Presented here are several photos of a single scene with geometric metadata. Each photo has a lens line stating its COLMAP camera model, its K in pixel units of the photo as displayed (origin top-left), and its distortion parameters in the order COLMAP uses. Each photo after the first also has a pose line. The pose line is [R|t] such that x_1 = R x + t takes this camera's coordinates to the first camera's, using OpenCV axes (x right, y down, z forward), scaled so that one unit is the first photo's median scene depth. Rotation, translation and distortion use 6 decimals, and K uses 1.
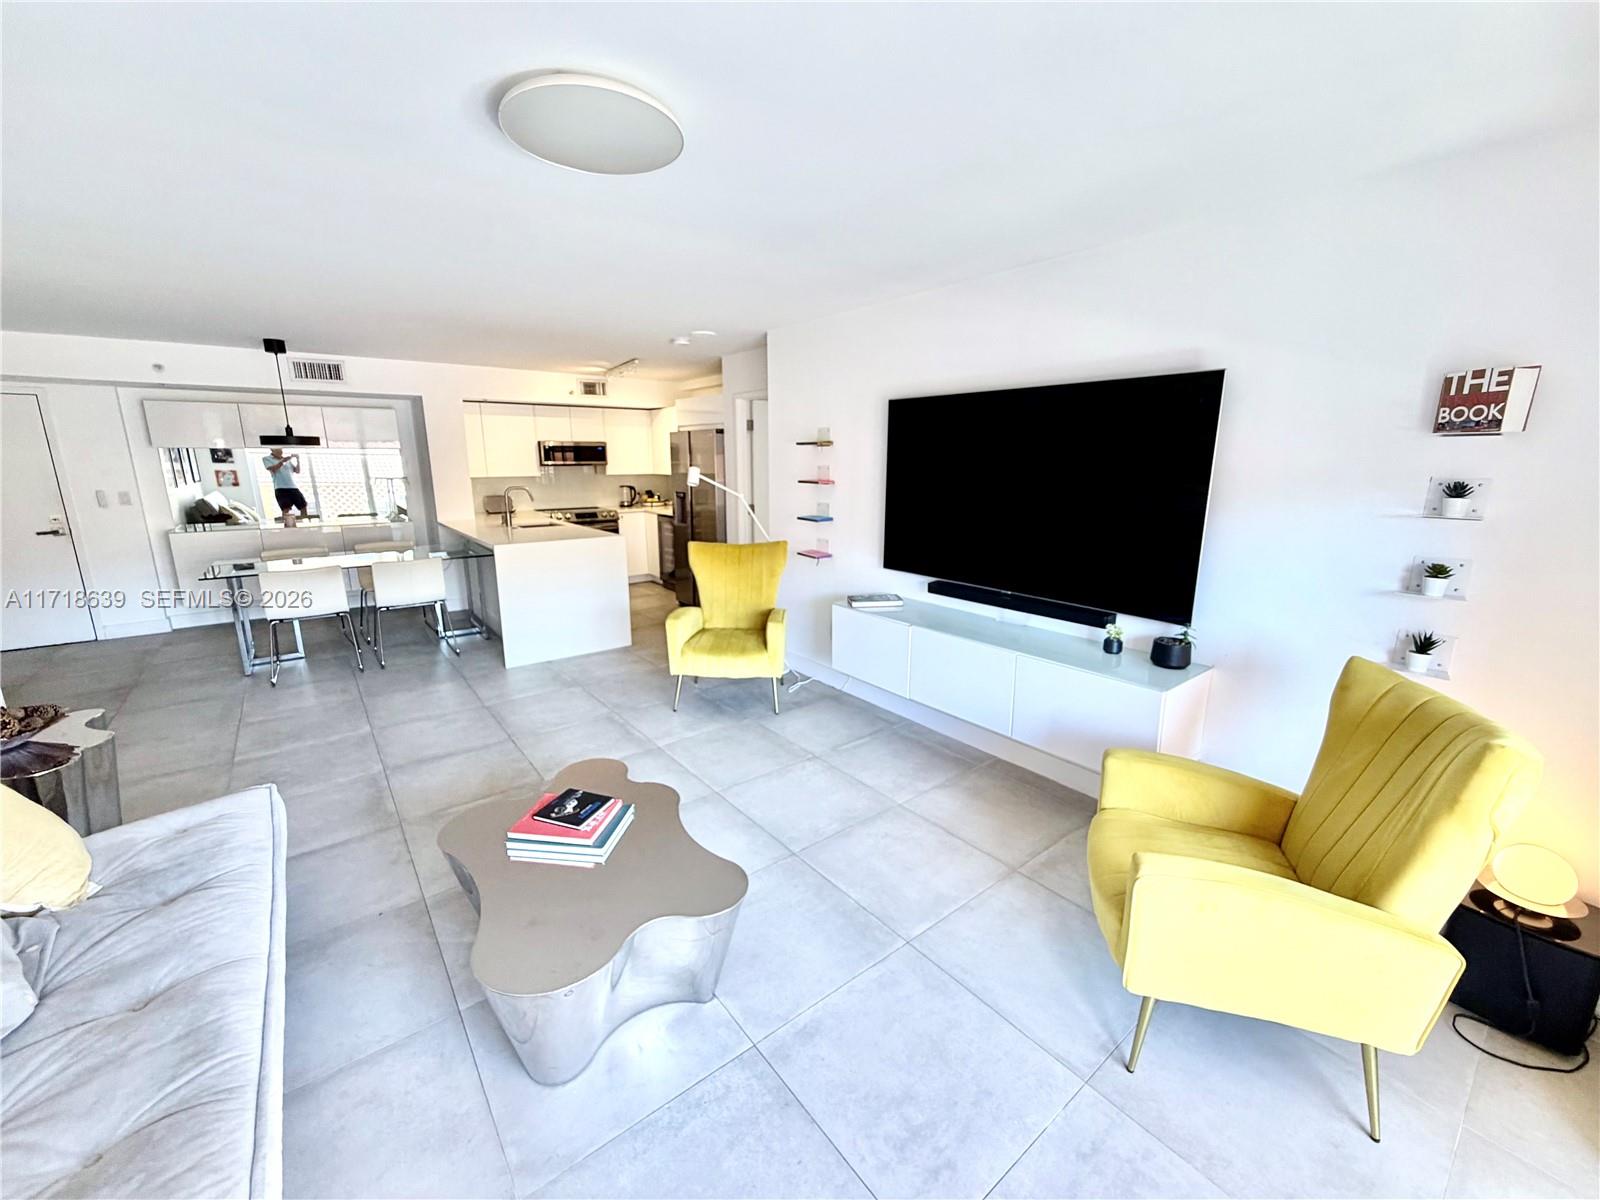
lens RADIAL K [[652.8, 0, 800.0], [0, 652.8, 600.0], [0, 0, 1]] dist [-0.001387, -0.000060]
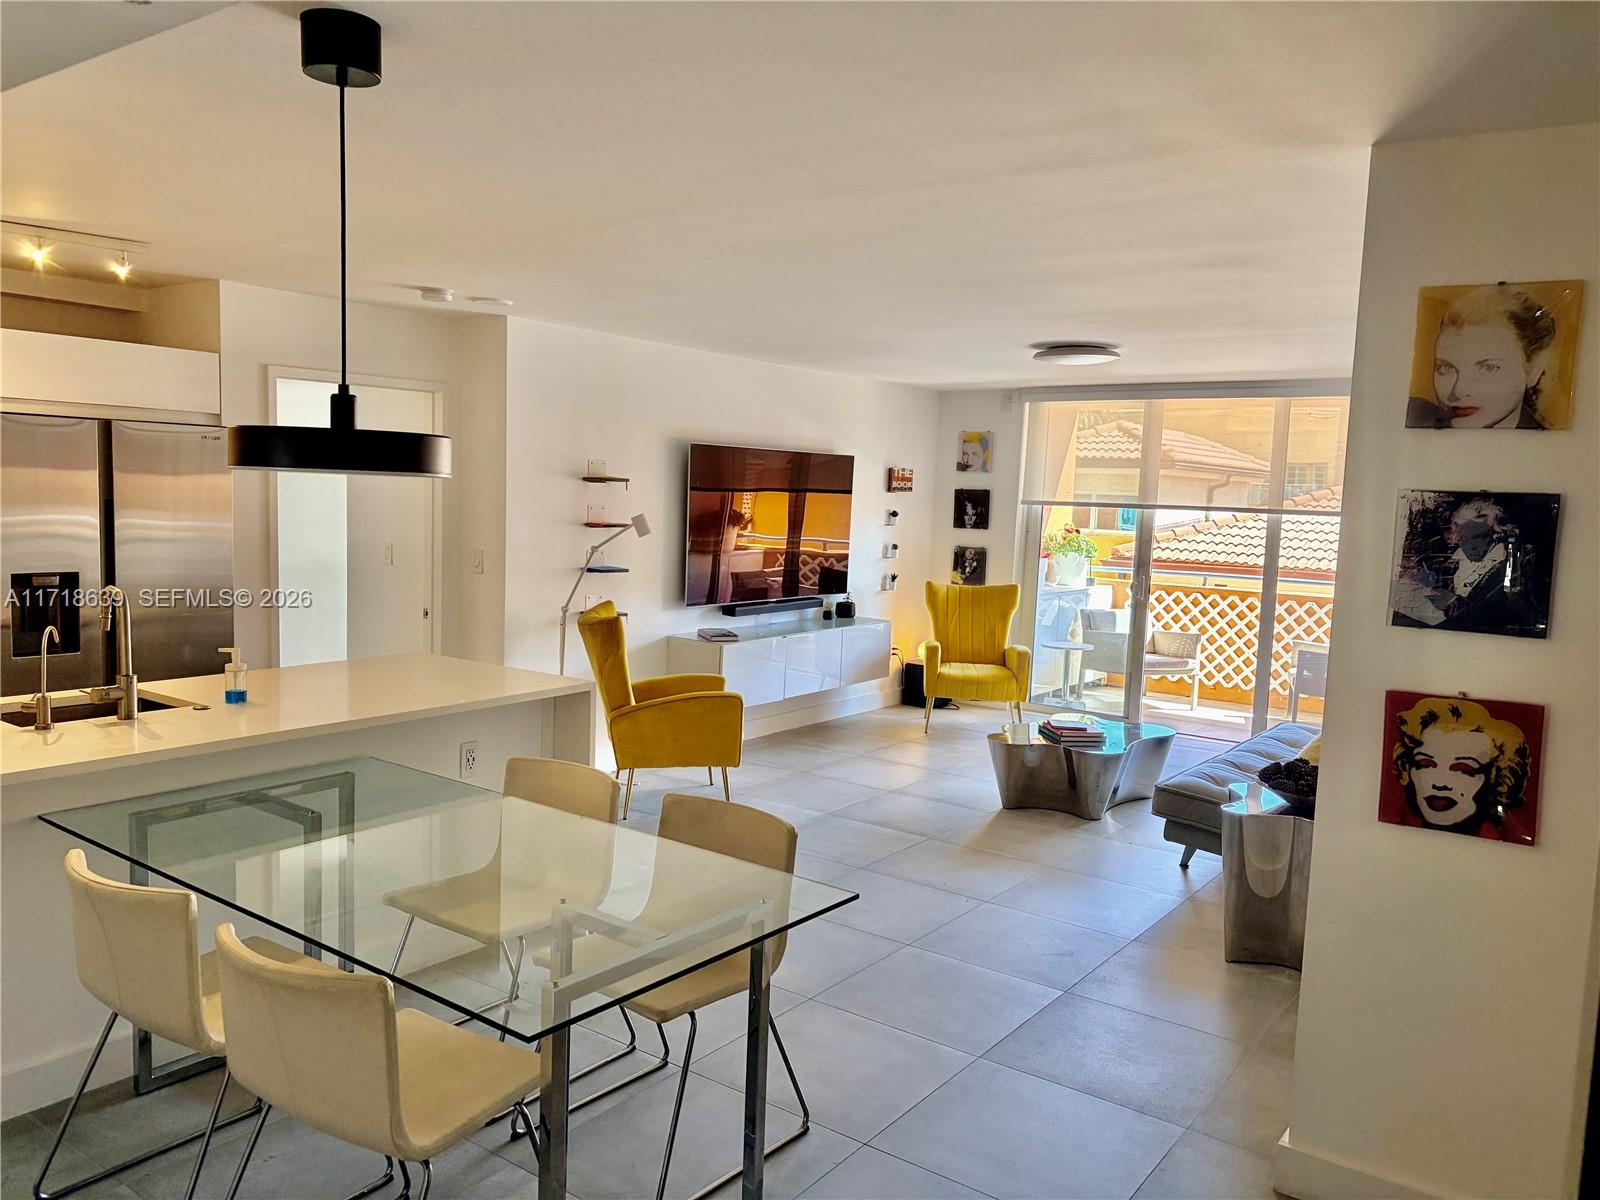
lens RADIAL K [[1198.9, 0, 800.0], [0, 1198.9, 600.0], [0, 0, 1]] dist [-0.005063, -0.000571]
pose [[-0.281728, -0.102232, 0.954033, -1.149783], [0.170062, 0.973245, 0.154510, -0.216461], [-0.944303, 0.205775, -0.256804, 0.906418]]
